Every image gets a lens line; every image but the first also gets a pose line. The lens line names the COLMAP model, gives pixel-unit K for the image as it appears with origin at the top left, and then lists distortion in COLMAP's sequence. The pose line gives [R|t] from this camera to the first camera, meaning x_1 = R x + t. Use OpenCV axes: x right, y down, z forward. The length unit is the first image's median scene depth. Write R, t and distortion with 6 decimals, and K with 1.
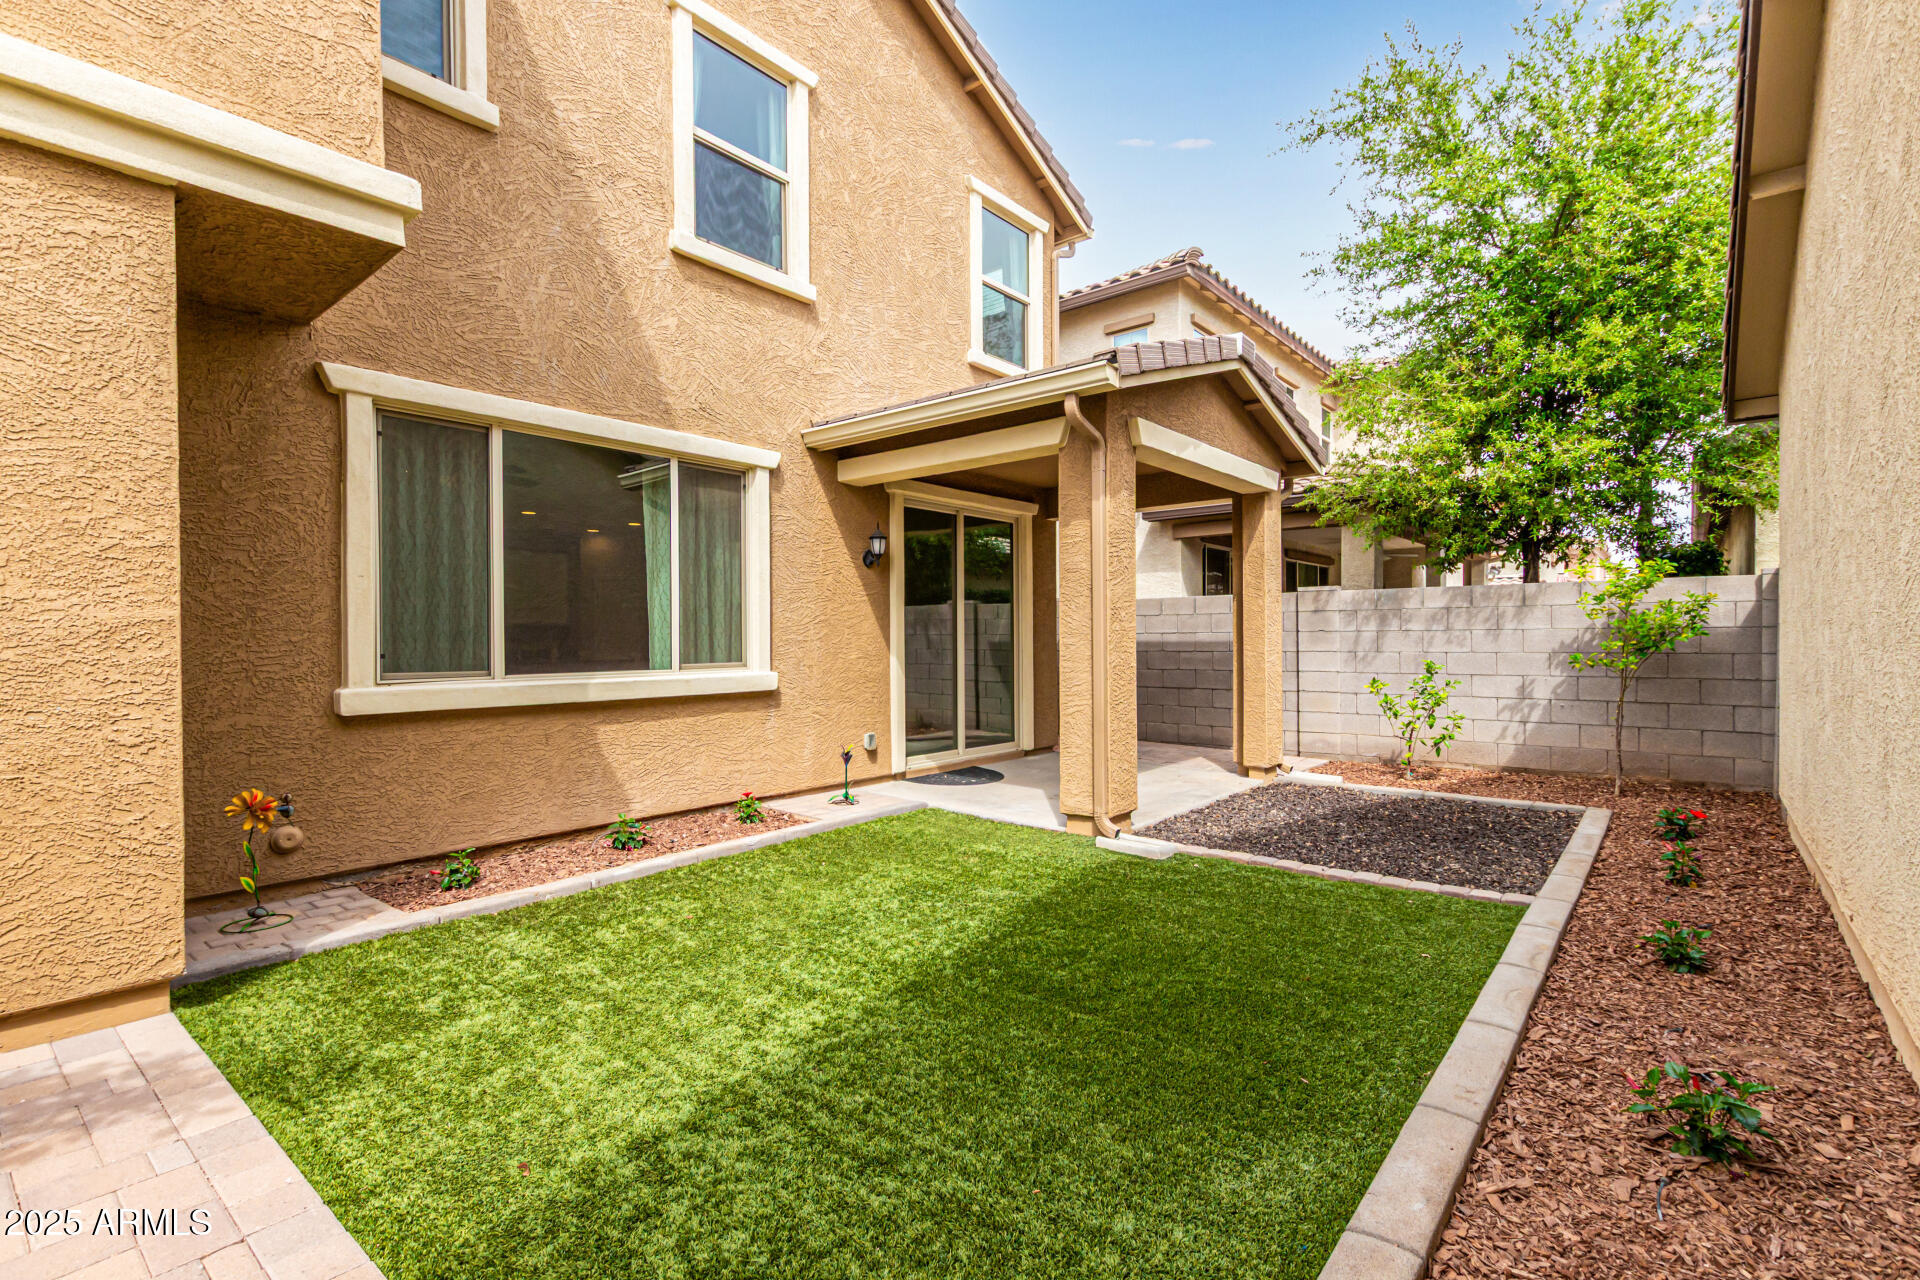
lens RADIAL K [[891.1, 0, 954.0], [0, 891.1, 643.4], [0, 0, 1]] dist [-0.000470, -0.000734]
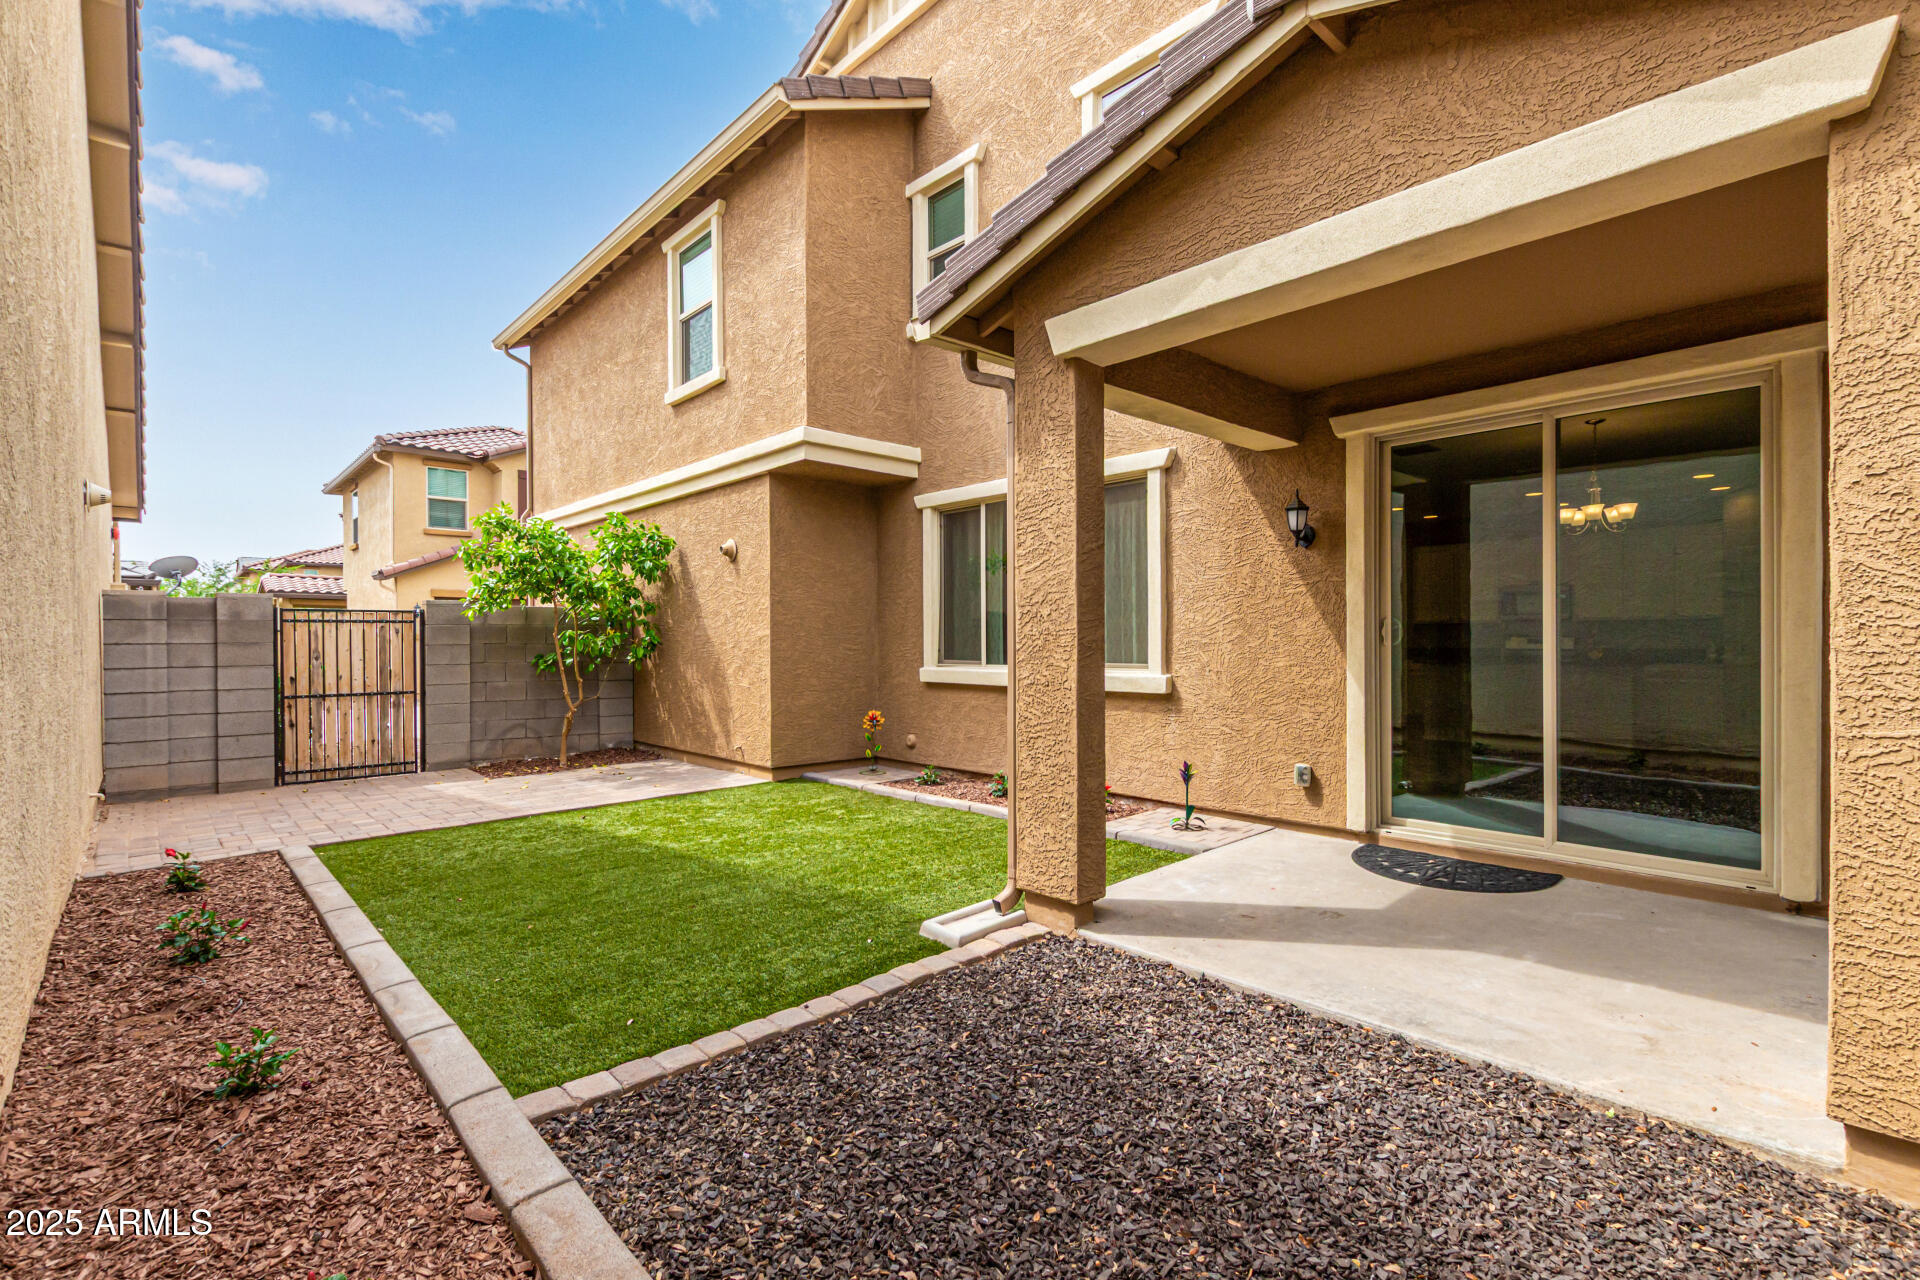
lens RADIAL K [[891.1, 0, 954.0], [0, 891.1, 643.4], [0, 0, 1]] dist [-0.000470, -0.000734]
pose [[-0.142689, 0.018800, -0.989589, 1.063752], [0.006012, 0.999818, 0.018127, -0.029255], [0.989749, -0.003363, -0.142776, 1.224893]]
